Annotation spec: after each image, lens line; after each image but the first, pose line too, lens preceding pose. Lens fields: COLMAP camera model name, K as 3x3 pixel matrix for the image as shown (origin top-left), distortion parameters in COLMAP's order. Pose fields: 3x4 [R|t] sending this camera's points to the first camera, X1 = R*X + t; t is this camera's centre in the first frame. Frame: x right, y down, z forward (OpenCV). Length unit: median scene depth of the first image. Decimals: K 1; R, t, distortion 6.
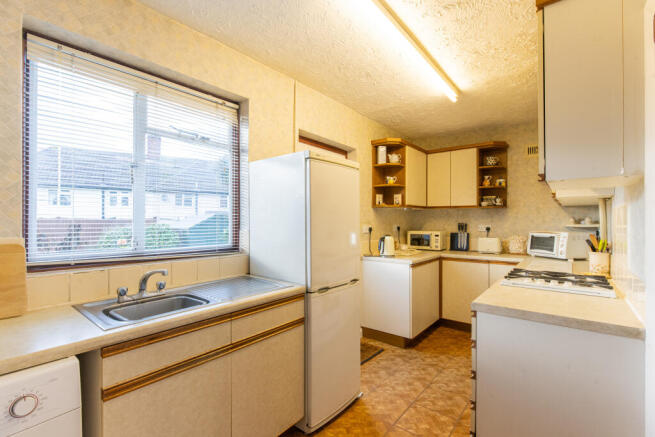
lens RADIAL K [[307.1, 0, 327.5], [0, 307.1, 218.5], [0, 0, 1]] dist [-0.001050, -0.000094]
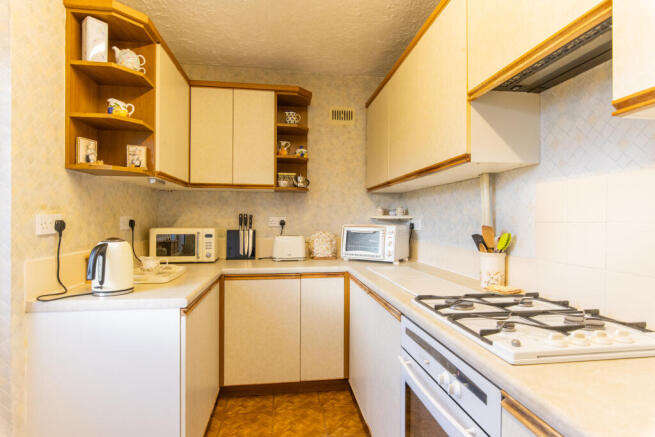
lens RADIAL K [[345.8, 0, 327.5], [0, 345.8, 218.5], [0, 0, 1]] dist [-0.001890, -0.001011]
pose [[0.688987, 0.003059, 0.724767, 0.055536], [-0.008749, 0.999953, 0.004097, 0.021613], [-0.724721, -0.009164, 0.688982, 0.442510]]
